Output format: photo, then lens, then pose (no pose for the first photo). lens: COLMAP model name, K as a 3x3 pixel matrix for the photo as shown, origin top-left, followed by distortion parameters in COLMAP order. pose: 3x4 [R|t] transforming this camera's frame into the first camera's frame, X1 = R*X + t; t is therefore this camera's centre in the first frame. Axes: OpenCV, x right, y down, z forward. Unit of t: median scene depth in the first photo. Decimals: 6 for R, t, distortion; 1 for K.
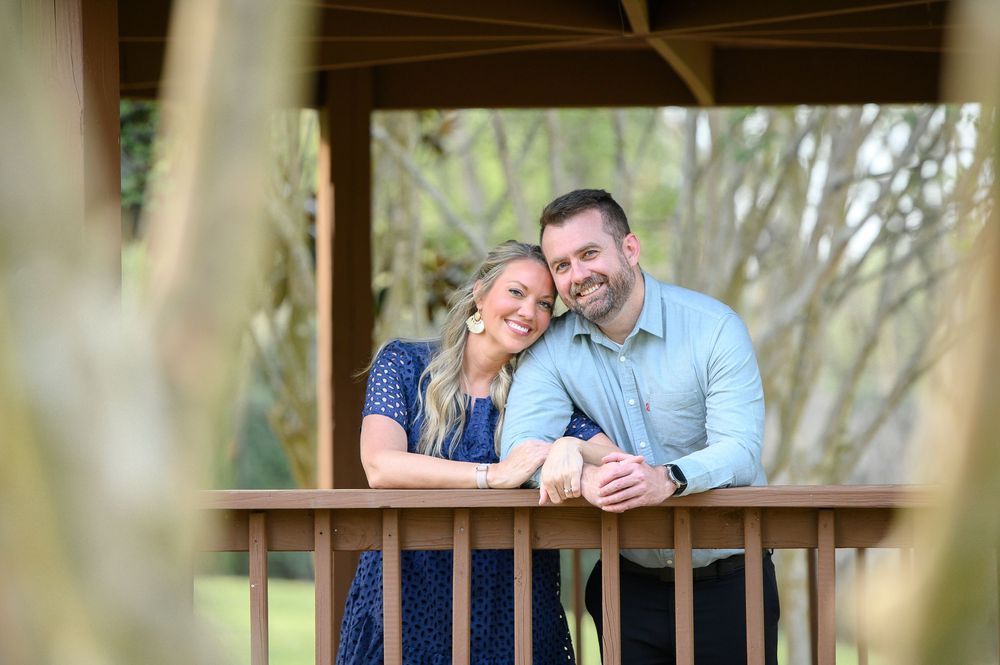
lens RADIAL K [[5773.5, 0, 495.2], [0, 5773.5, 338.5], [0, 0, 1]] dist [2.042229, 0.000000]
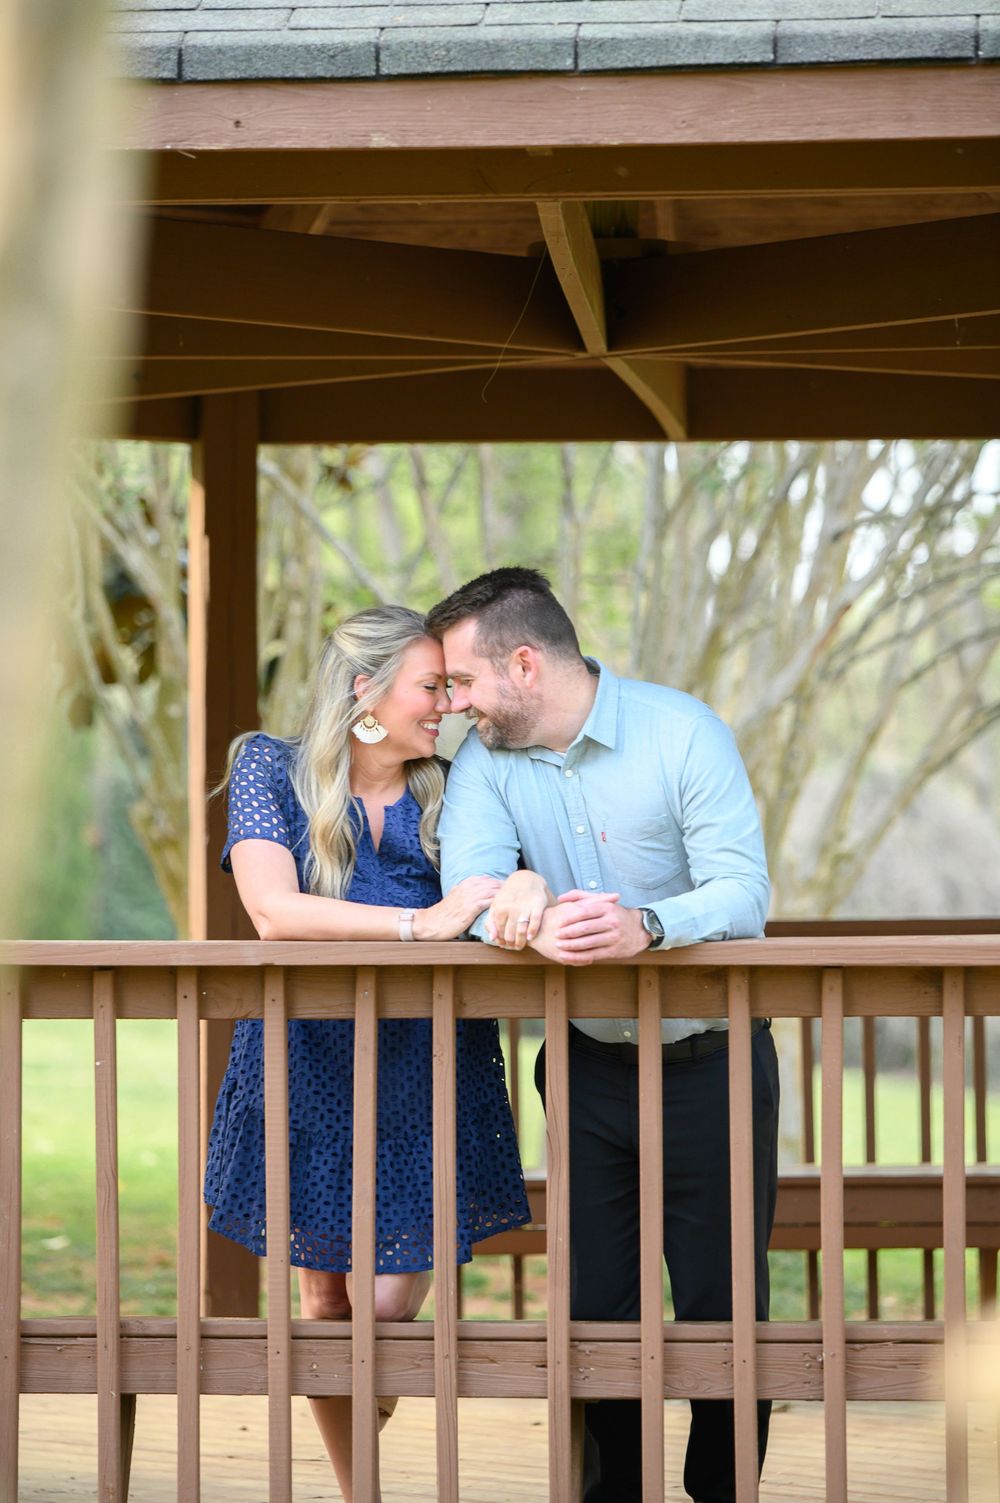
lens RADIAL K [[6430.7, 0, 502.8], [0, 6430.7, 748.8], [0, 0, 1]] dist [0.146053, 0.000000]
pose [[0.999918, 0.002653, 0.012546, 0.001416], [-0.002857, 0.999863, 0.016303, -0.011799], [-0.012501, -0.016338, 0.999788, 0.114562]]
